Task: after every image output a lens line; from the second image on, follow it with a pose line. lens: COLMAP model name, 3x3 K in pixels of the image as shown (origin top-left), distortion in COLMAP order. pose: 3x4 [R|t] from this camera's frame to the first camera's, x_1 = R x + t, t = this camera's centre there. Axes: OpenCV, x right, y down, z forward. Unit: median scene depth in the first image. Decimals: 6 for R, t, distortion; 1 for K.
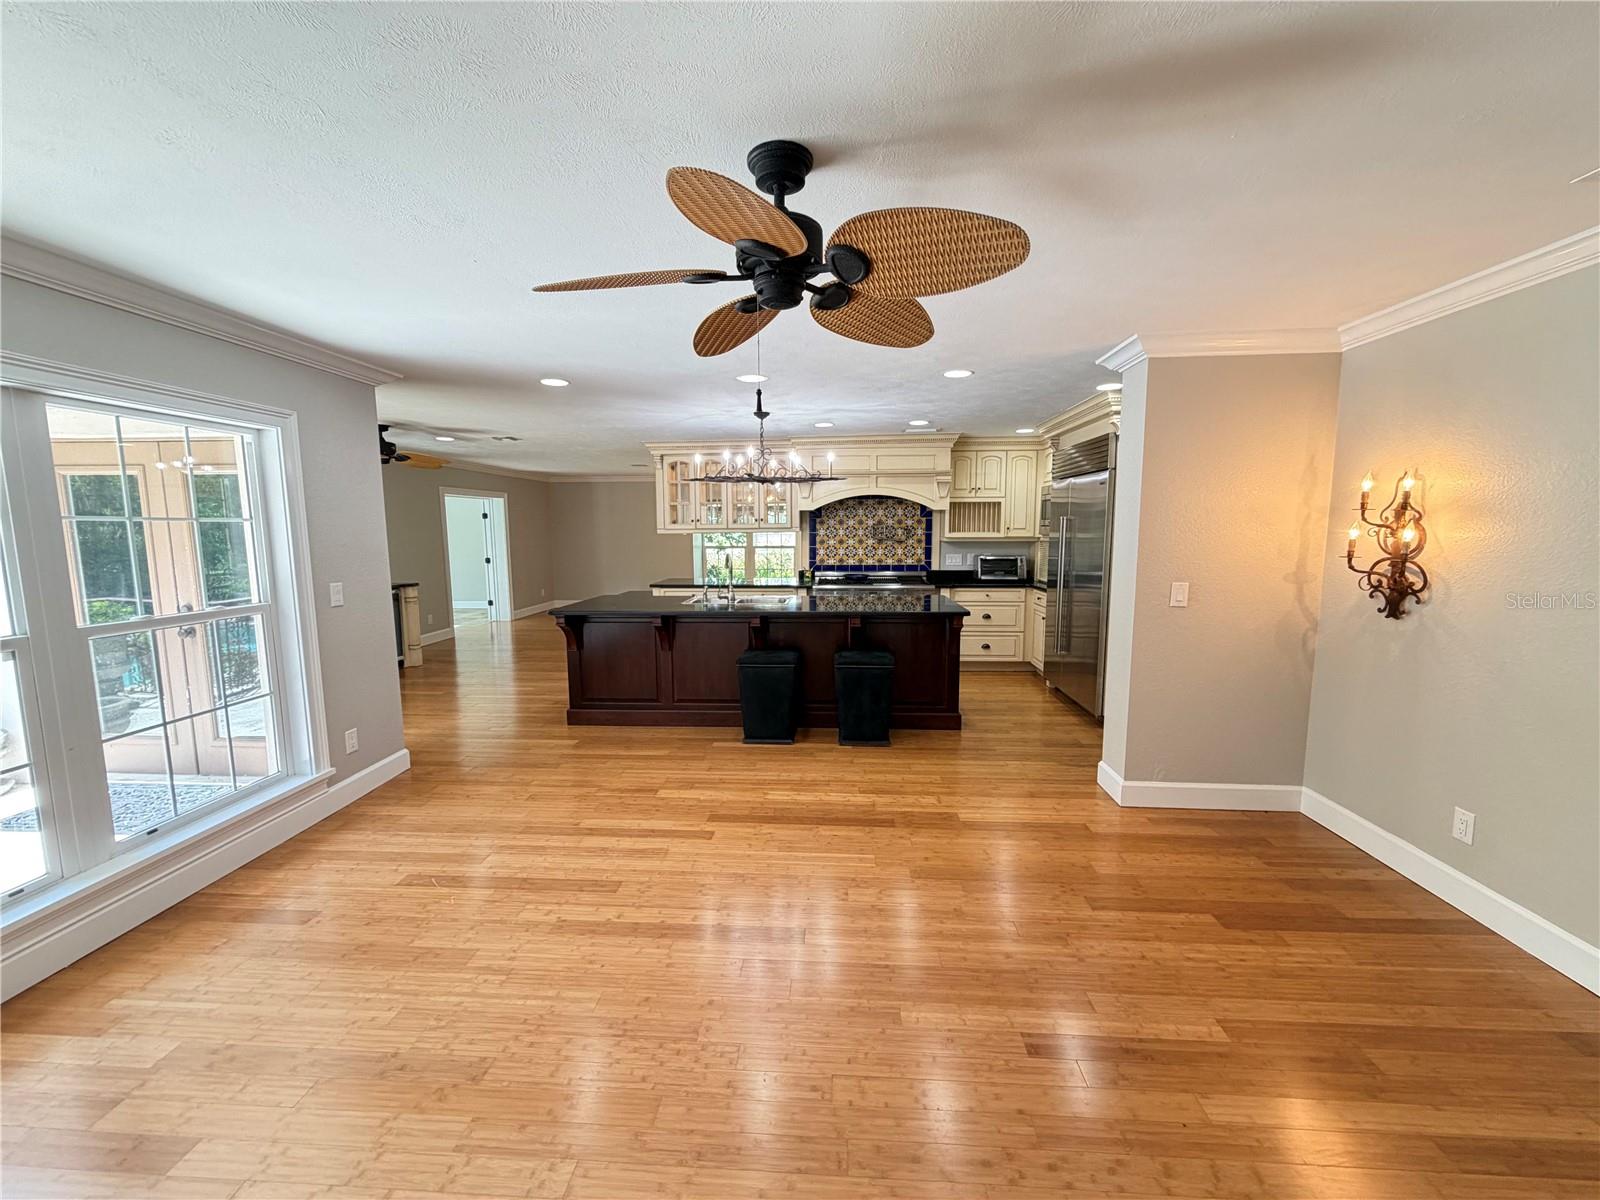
lens RADIAL K [[640.7, 0, 799.1], [0, 640.7, 603.2], [0, 0, 1]] dist [0.003920, 0.000042]
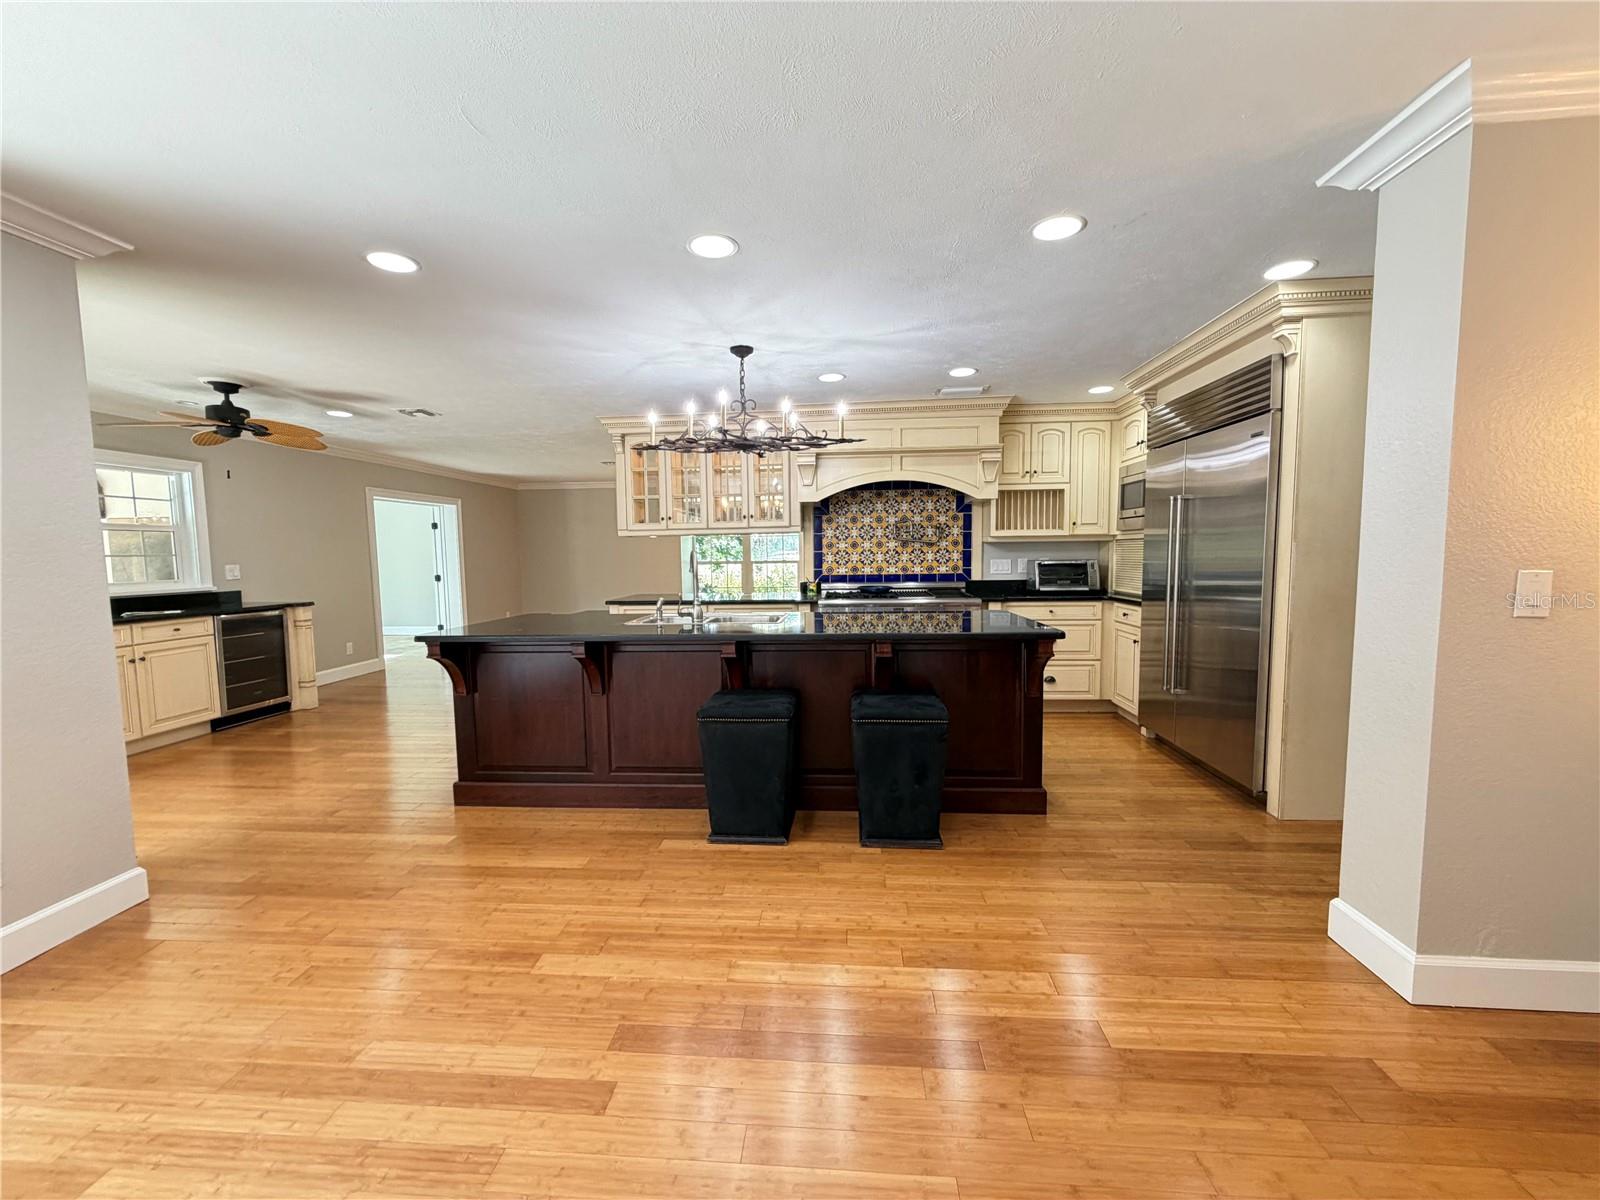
lens RADIAL K [[640.7, 0, 803.1], [0, 640.7, 599.8], [0, 0, 1]] dist [0.003920, 0.000042]
pose [[0.999950, -0.007833, -0.006143, 0.010475], [0.007559, 0.999026, -0.043471, 0.006297], [0.006478, 0.043422, 0.999036, 0.319412]]
